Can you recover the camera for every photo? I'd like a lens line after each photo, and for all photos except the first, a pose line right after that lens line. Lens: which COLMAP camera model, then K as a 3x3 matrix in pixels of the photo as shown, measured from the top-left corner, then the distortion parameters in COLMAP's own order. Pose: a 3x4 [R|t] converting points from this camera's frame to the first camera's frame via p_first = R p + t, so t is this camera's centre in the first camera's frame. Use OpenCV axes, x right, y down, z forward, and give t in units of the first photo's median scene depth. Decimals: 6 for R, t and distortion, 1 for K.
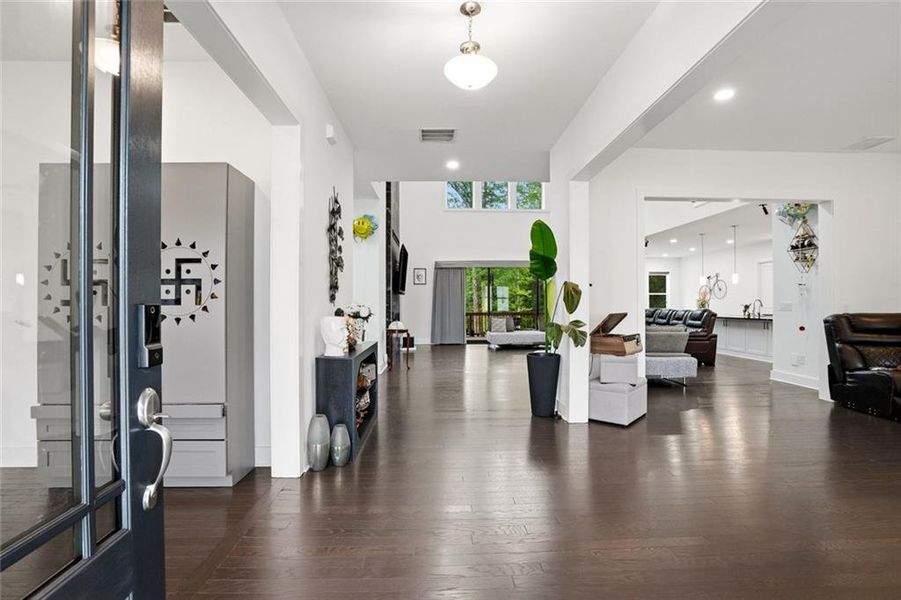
lens RADIAL K [[425.9, 0, 446.4], [0, 425.9, 303.5], [0, 0, 1]] dist [-0.045508, 0.000296]
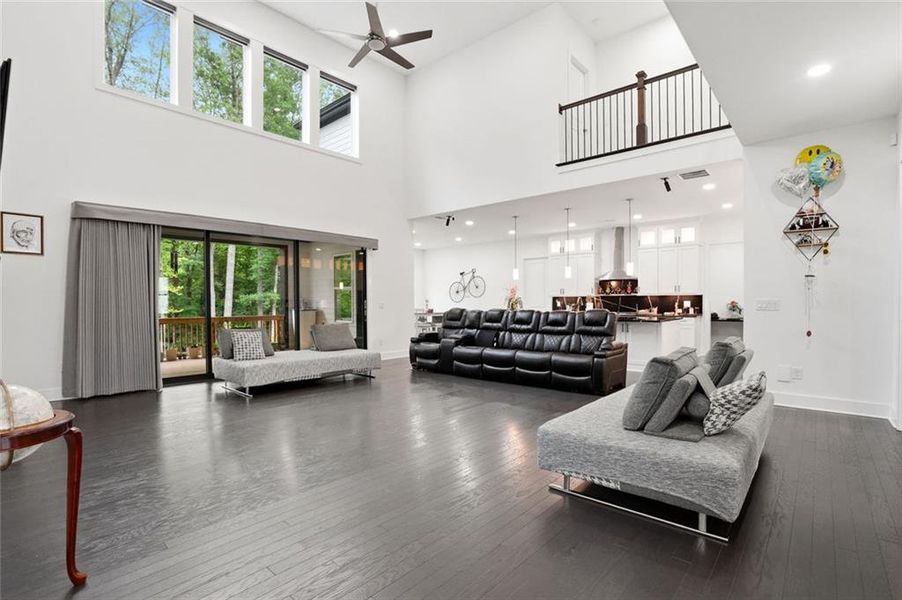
lens RADIAL K [[426.3, 0, 446.9], [0, 426.3, 303.5], [0, 0, 1]] dist [-0.045508, 0.000296]
pose [[0.689708, -0.000045, 0.724088, -0.067370], [-0.001450, 0.999998, 0.001444, 0.001120], [-0.724086, -0.002045, 0.689706, 0.467245]]
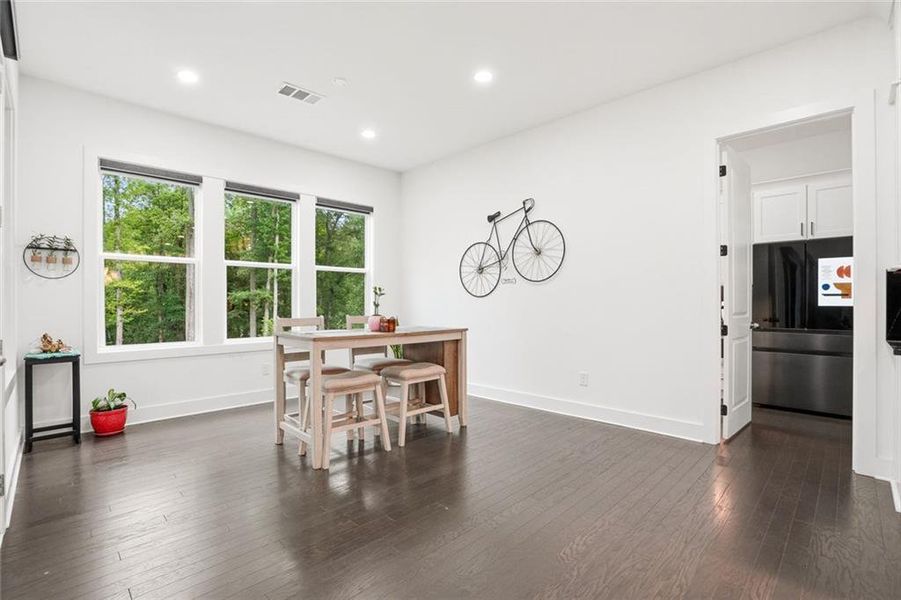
lens RADIAL K [[425.9, 0, 446.4], [0, 425.9, 303.5], [0, 0, 1]] dist [-0.045508, 0.000296]
pose [[0.739807, 0.000582, 0.672819, 0.451484], [-0.002511, 0.999995, 0.001895, 0.004576], [-0.672814, -0.003092, 0.739805, 0.929034]]
